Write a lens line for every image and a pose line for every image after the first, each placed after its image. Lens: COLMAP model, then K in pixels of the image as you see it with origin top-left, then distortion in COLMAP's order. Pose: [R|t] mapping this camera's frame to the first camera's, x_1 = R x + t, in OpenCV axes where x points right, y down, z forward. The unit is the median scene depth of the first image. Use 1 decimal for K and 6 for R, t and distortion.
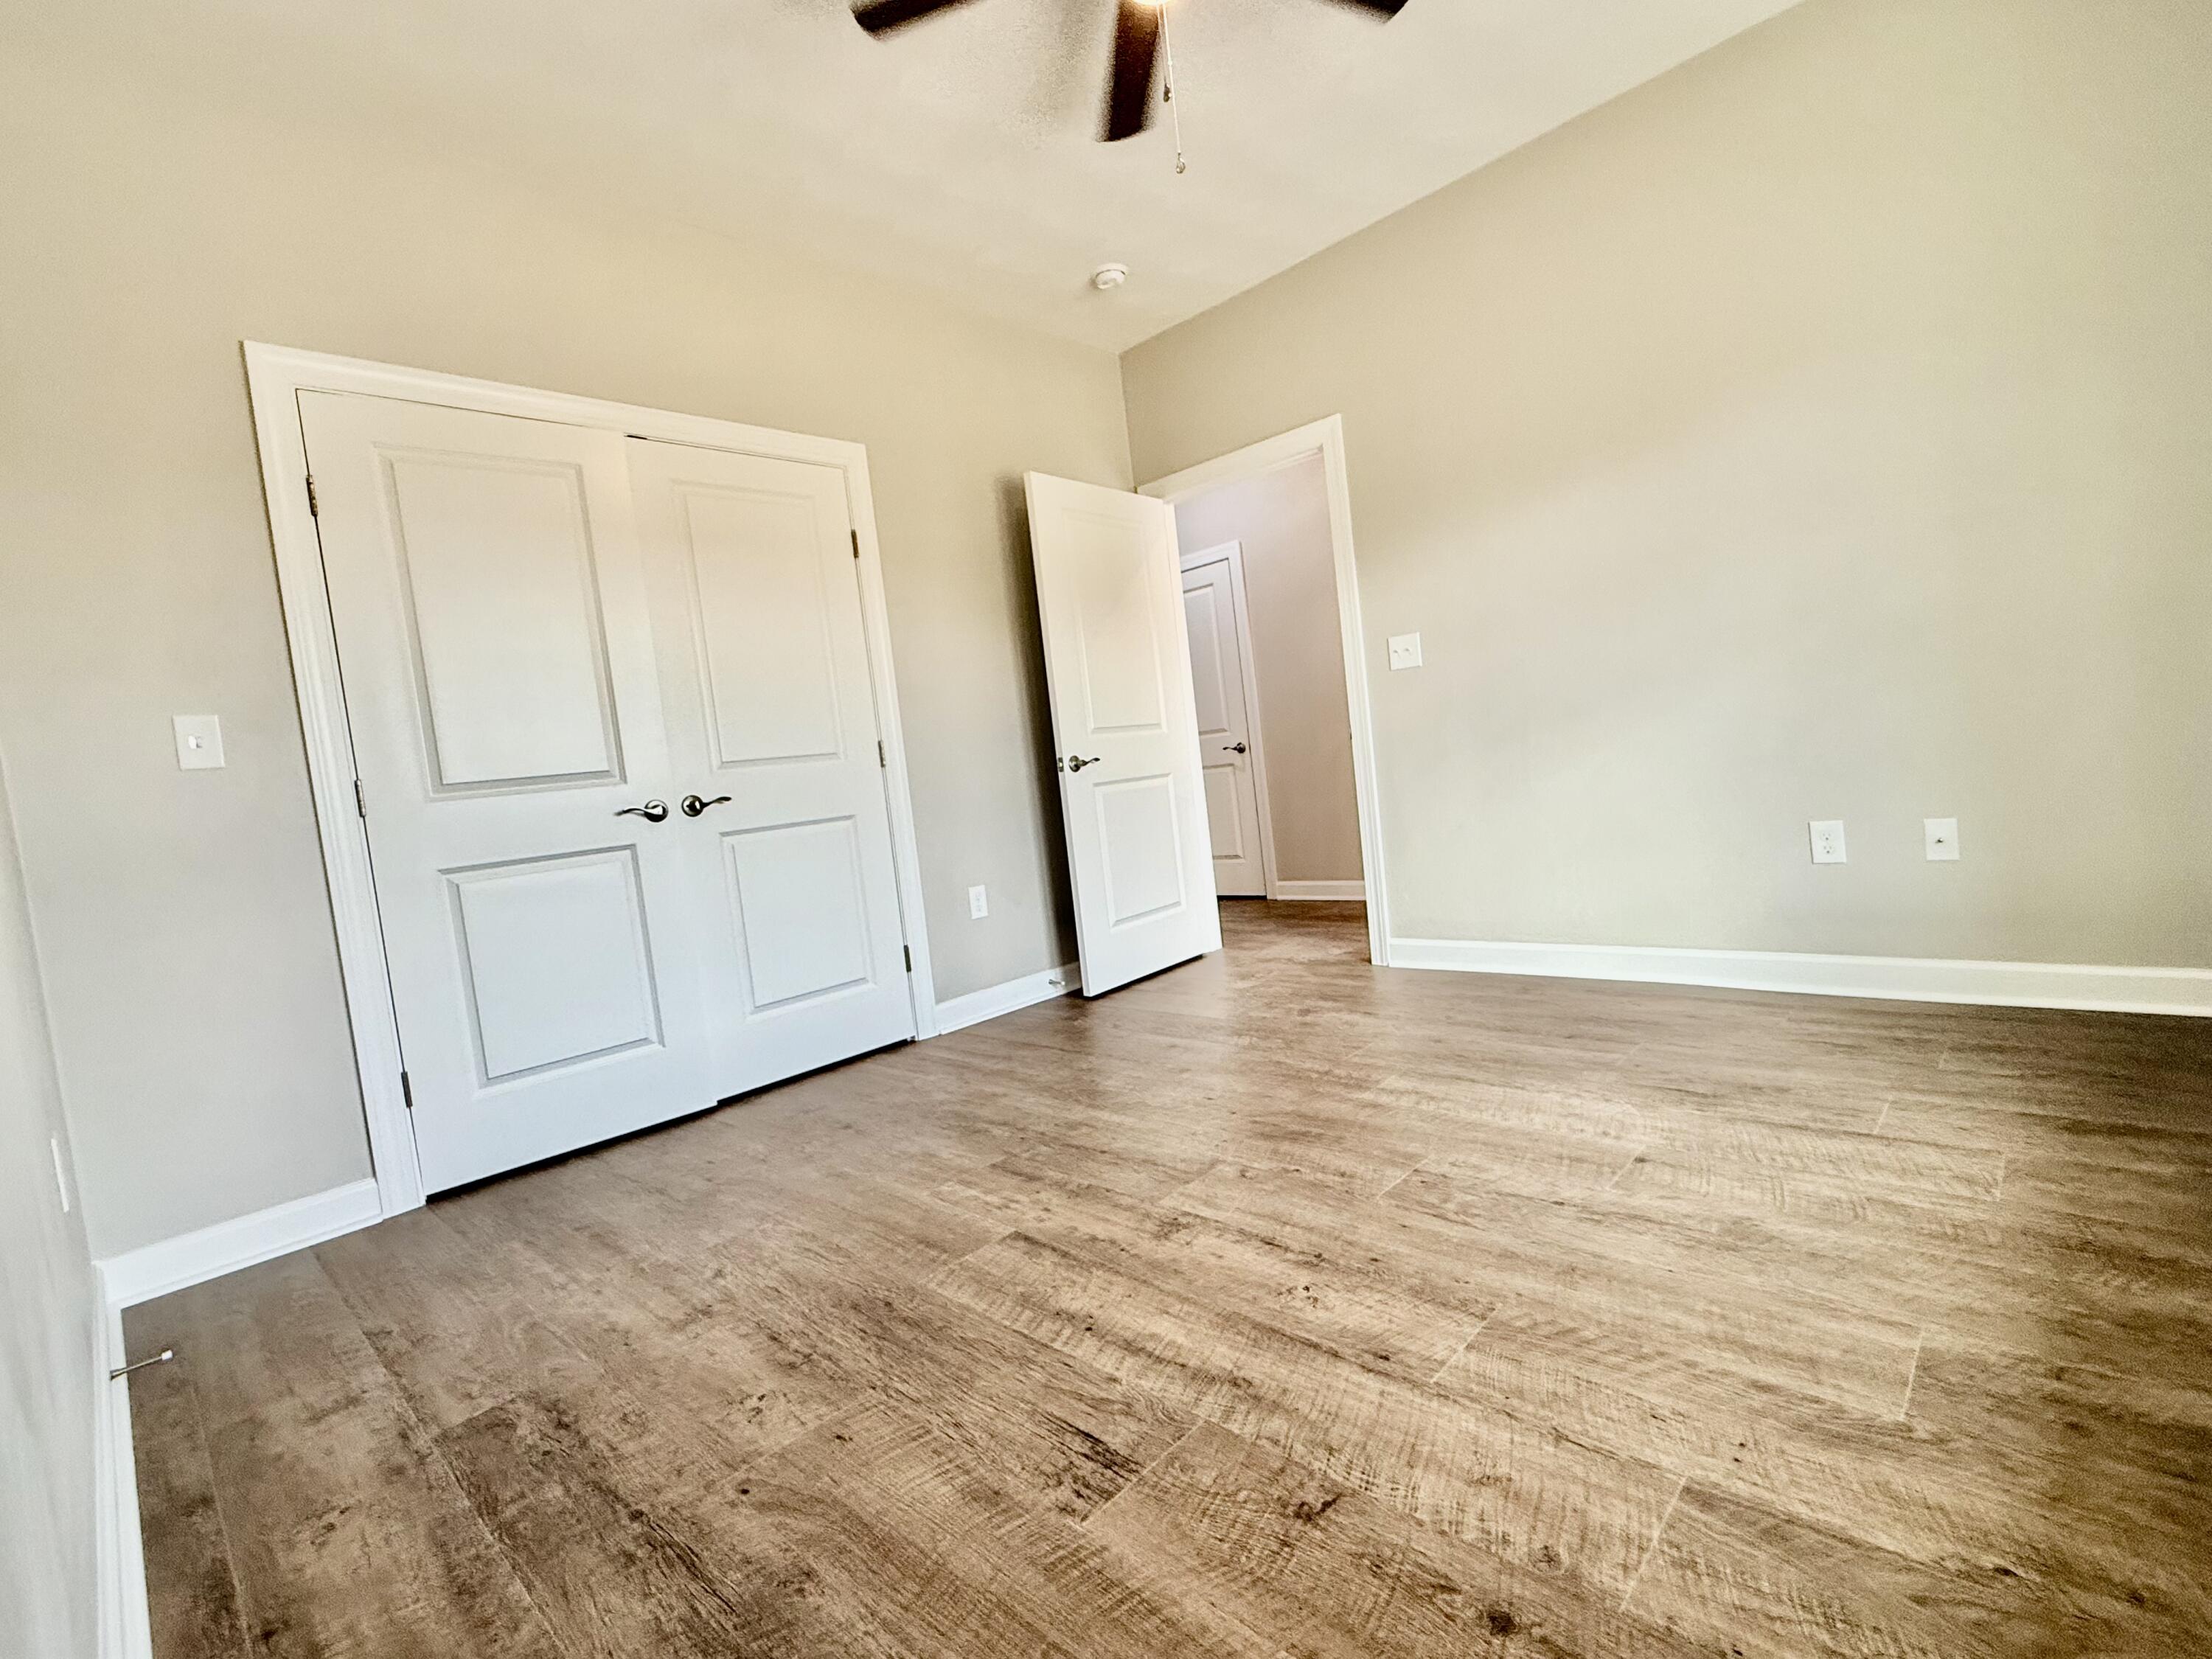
lens RADIAL K [[1006.1, 0, 1104.6], [0, 1006.1, 844.1], [0, 0, 1]] dist [0.000956, 0.000229]
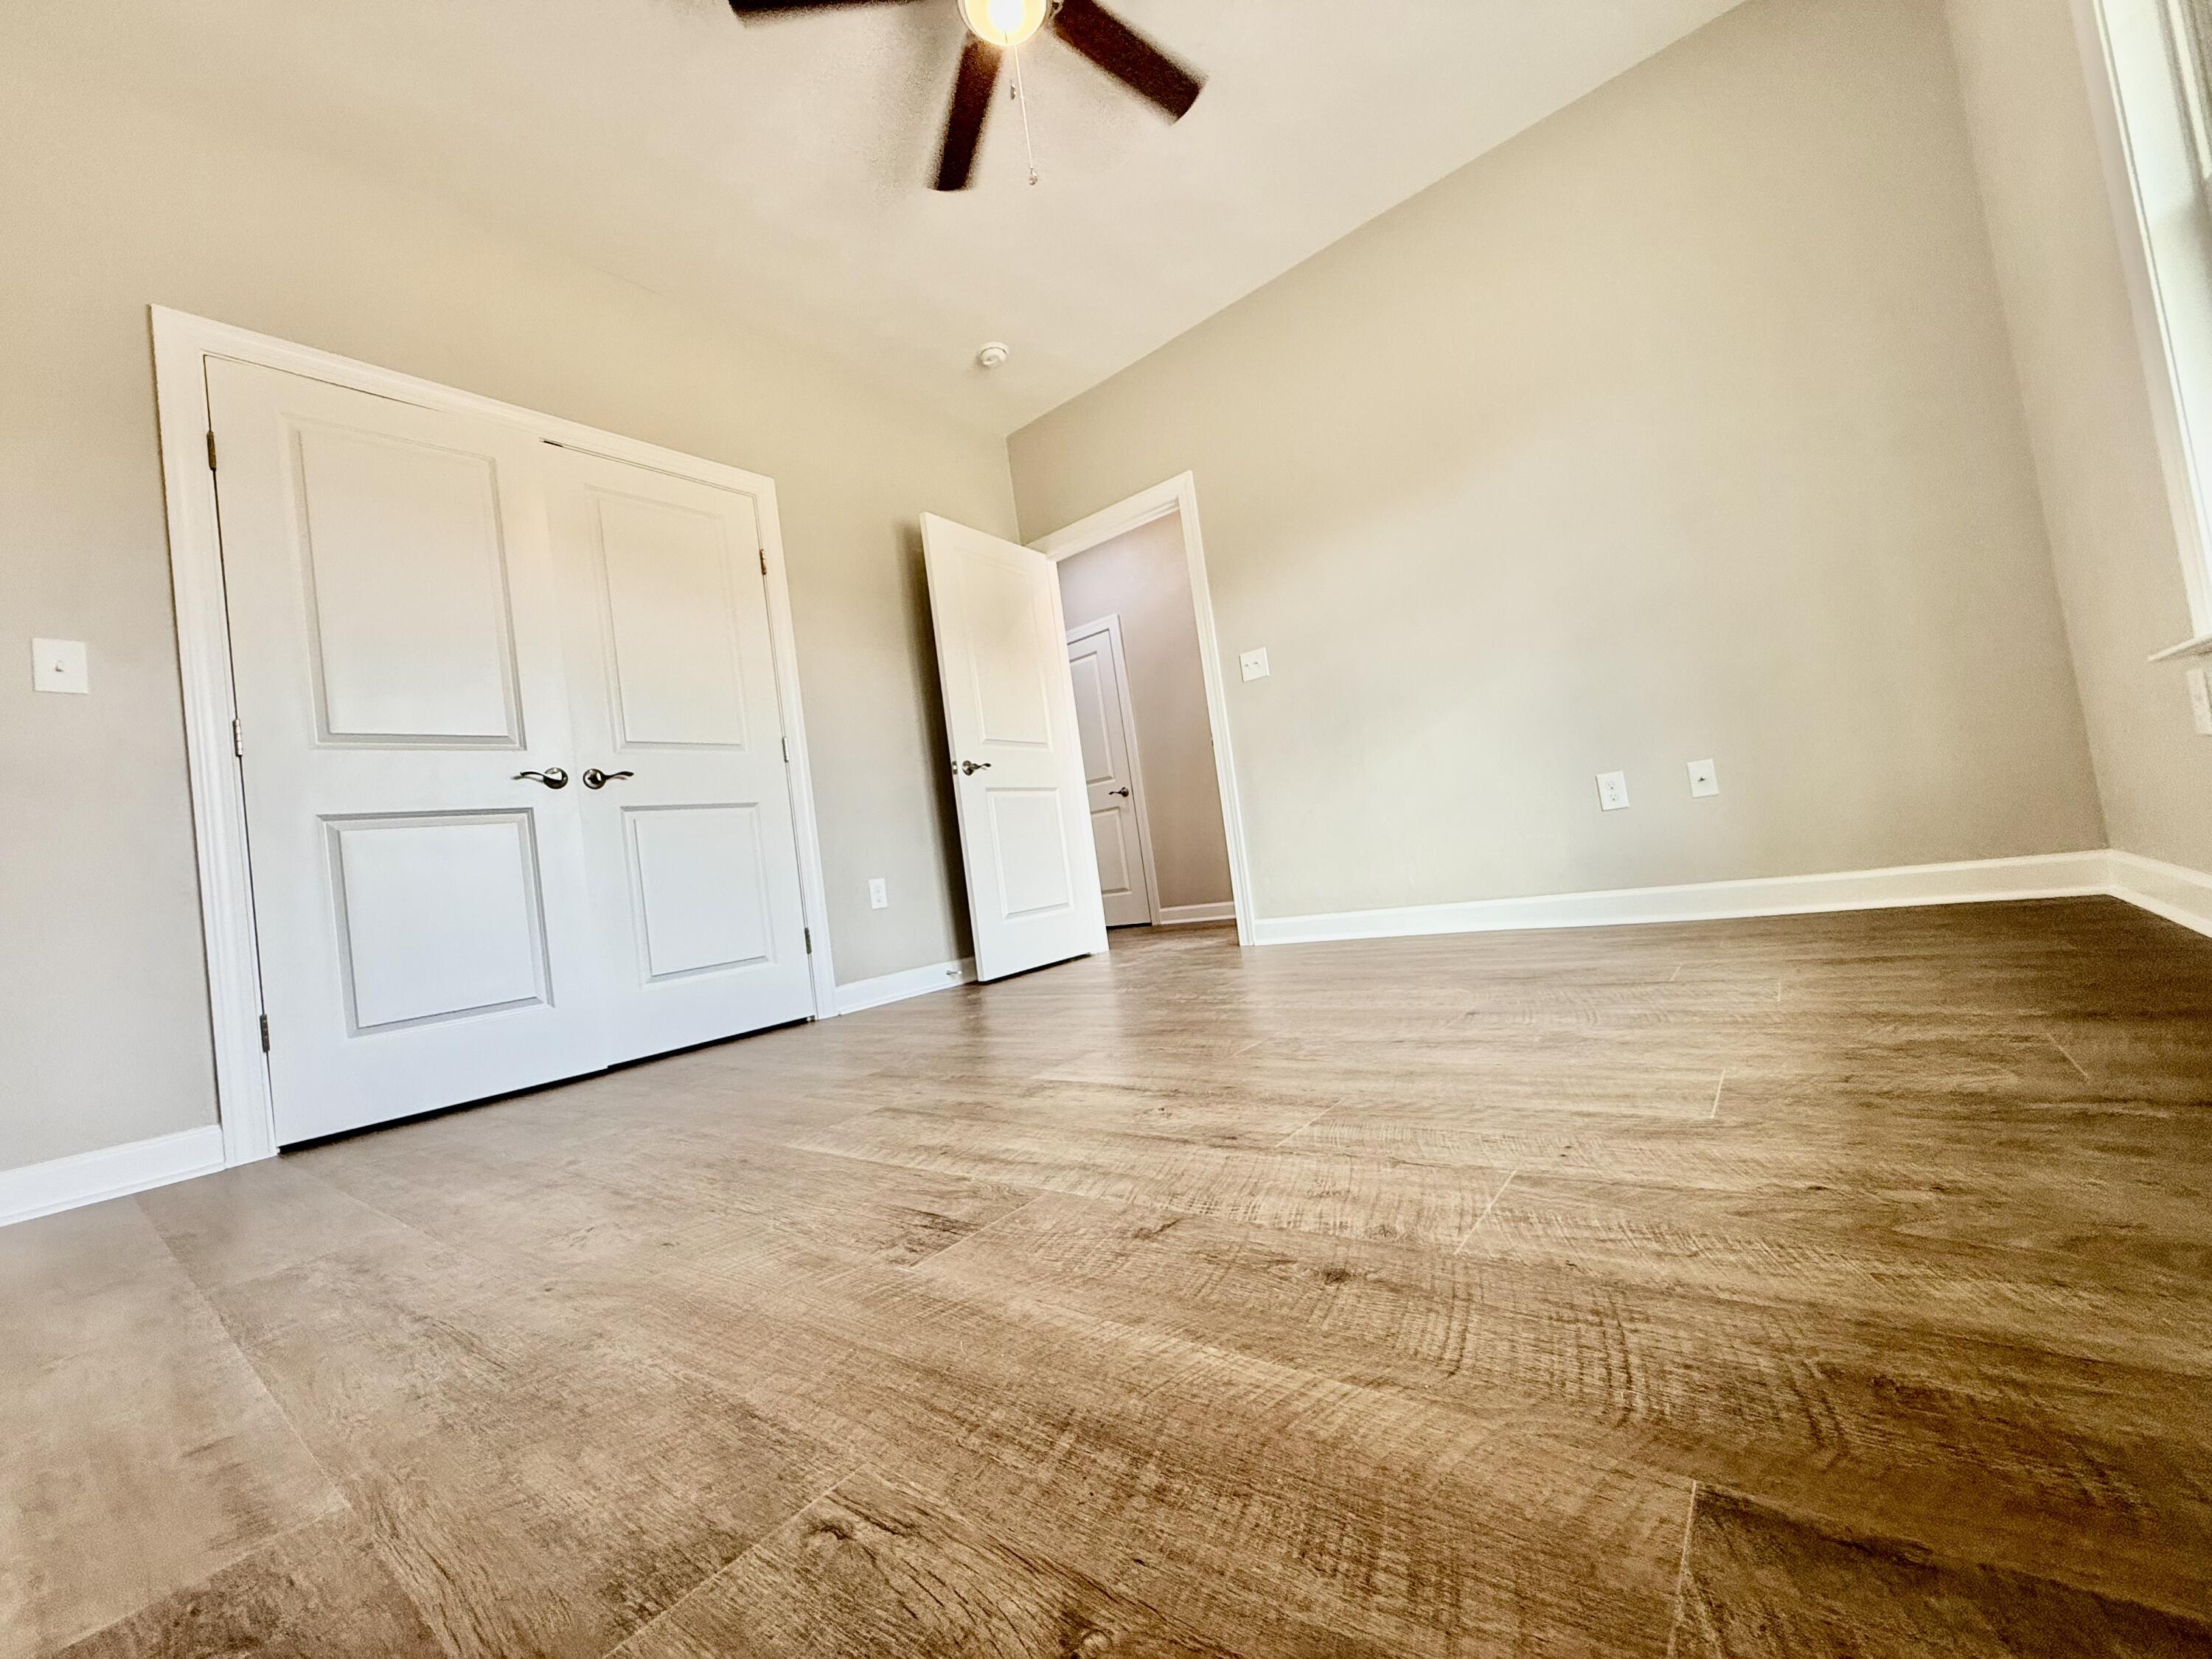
lens RADIAL K [[886.4, 0, 1095.8], [0, 886.4, 822.1], [0, 0, 1]] dist [0.000714, 0.000784]
pose [[0.995799, -0.015687, 0.090207, 0.038718], [0.026257, 0.992759, -0.117217, 0.172682], [-0.087715, 0.119093, 0.989001, 0.054941]]
